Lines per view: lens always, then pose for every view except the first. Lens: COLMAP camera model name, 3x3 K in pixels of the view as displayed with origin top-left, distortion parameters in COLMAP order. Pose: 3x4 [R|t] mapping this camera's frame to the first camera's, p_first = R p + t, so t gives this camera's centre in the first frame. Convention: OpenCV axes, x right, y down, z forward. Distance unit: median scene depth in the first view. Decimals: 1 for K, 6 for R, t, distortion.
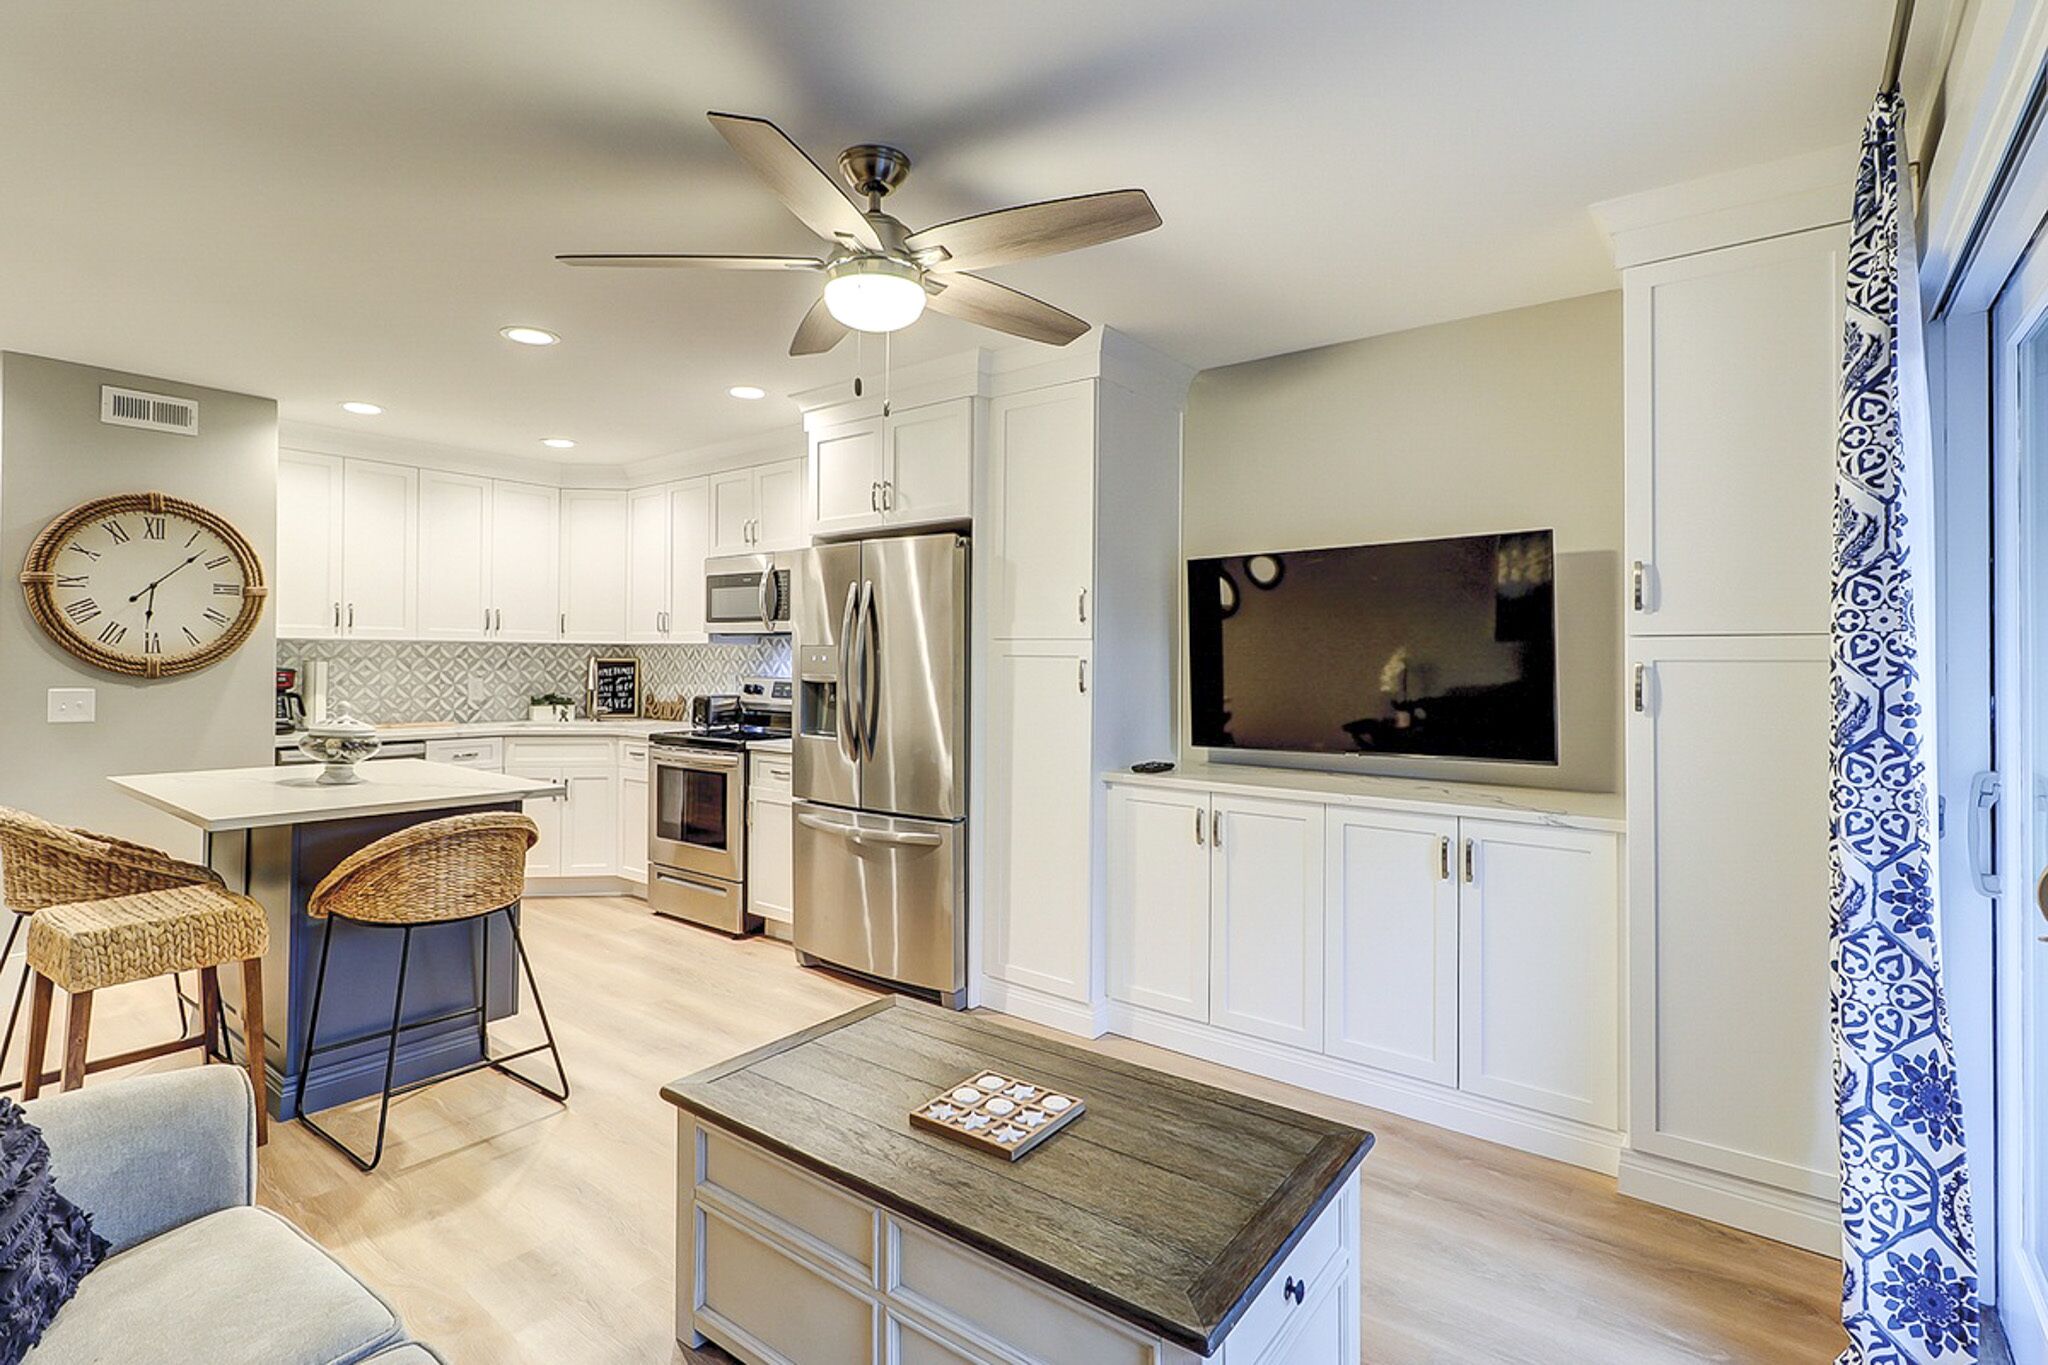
lens RADIAL K [[981.2, 0, 988.1], [0, 981.2, 651.5], [0, 0, 1]] dist [-0.001655, 0.004307]
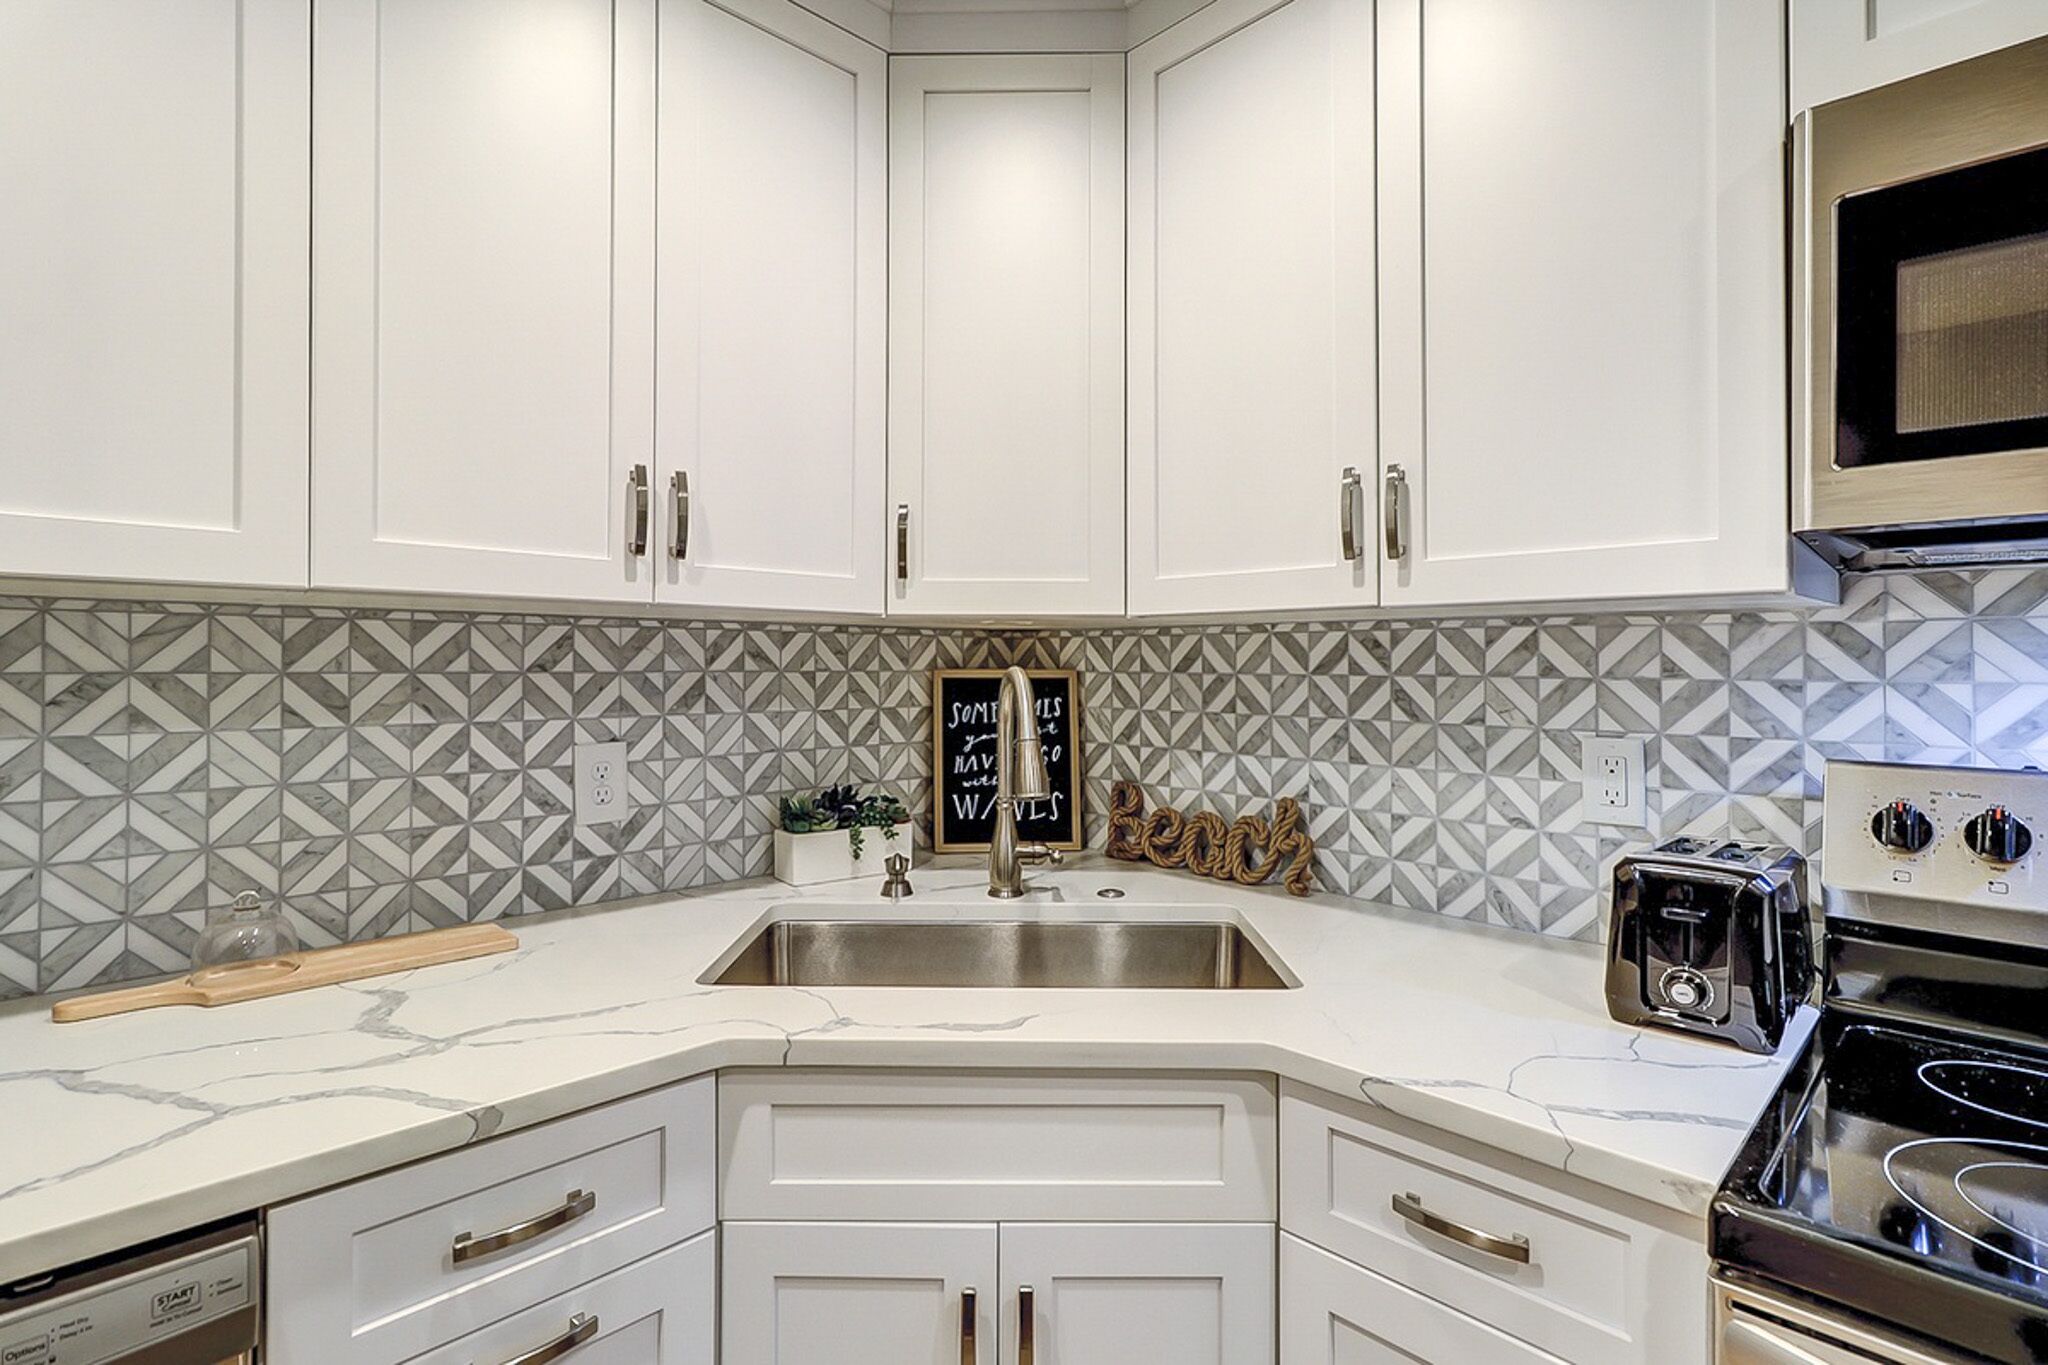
lens RADIAL K [[981.2, 0, 988.1], [0, 981.2, 651.5], [0, 0, 1]] dist [-0.001655, 0.004307]
pose [[0.991027, -0.004478, -0.133587, -0.431817], [0.003926, 0.999983, -0.004396, 0.003182], [0.133604, 0.003832, 0.991027, 0.847501]]
